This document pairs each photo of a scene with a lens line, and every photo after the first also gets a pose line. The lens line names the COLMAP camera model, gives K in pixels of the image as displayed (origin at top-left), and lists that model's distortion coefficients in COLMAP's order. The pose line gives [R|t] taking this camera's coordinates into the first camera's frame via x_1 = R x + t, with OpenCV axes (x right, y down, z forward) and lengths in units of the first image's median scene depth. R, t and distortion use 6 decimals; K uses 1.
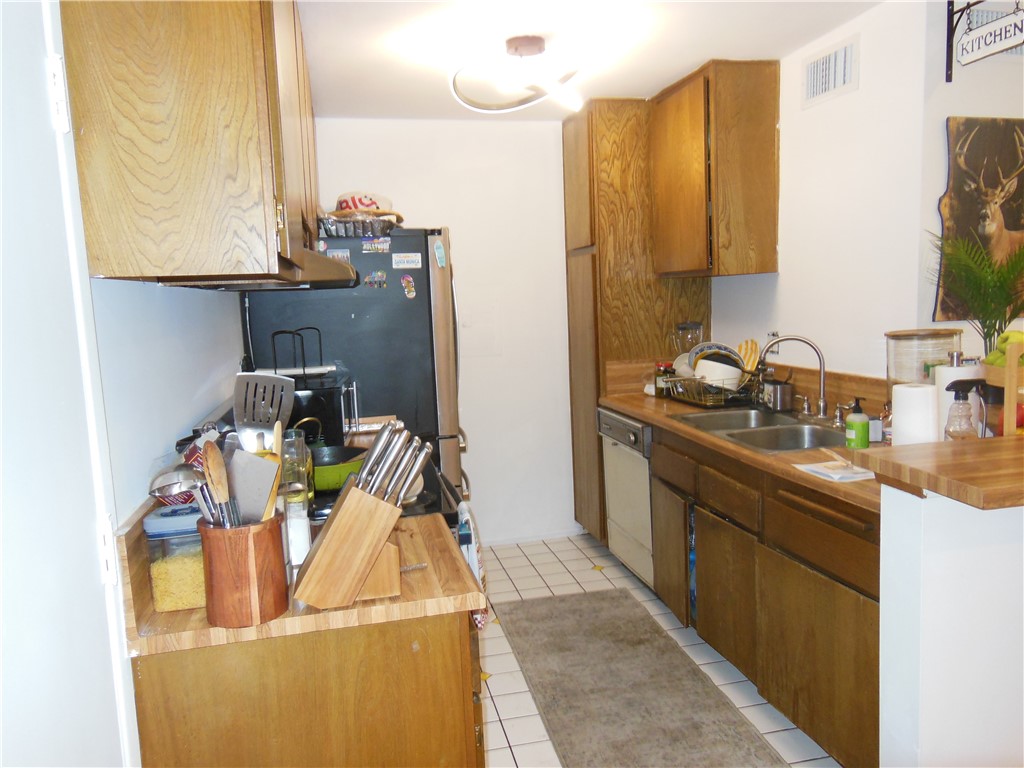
lens RADIAL K [[751.9, 0, 512.0], [0, 751.9, 384.0], [0, 0, 1]] dist [0.025024, 0.002926]
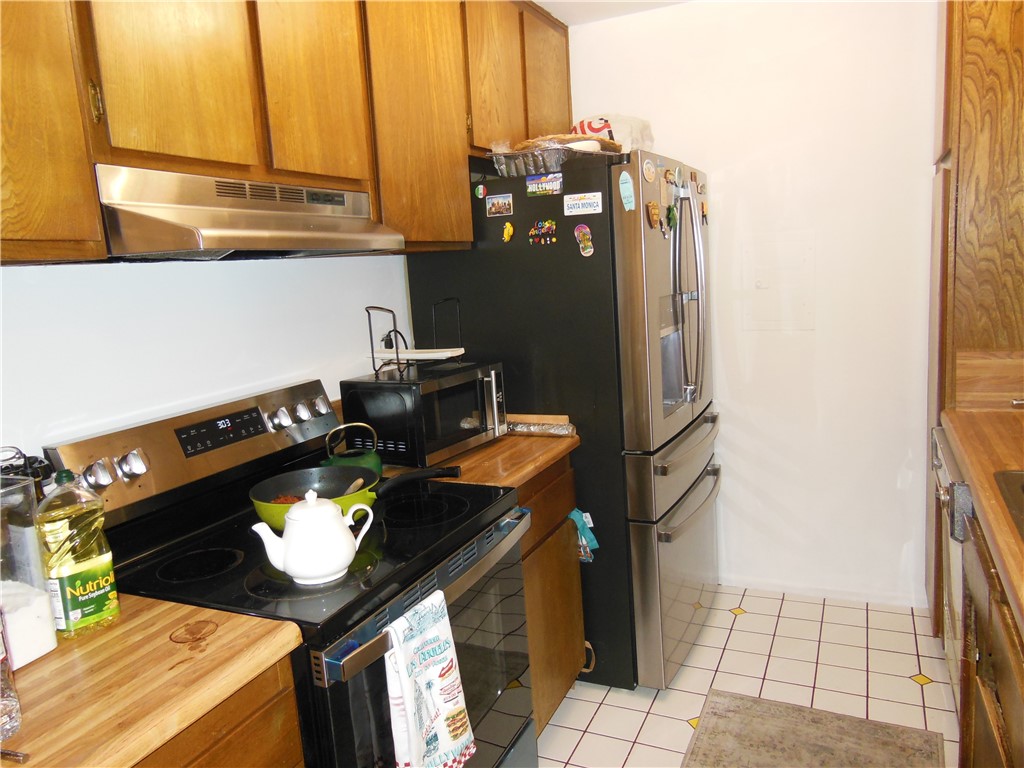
lens RADIAL K [[751.9, 0, 512.0], [0, 751.9, 384.0], [0, 0, 1]] dist [0.025024, 0.002926]
pose [[0.797018, 0.086043, -0.597795, 0.218273], [-0.038872, 0.995056, 0.091395, -0.048830], [0.602703, -0.049606, 0.796422, 0.331164]]
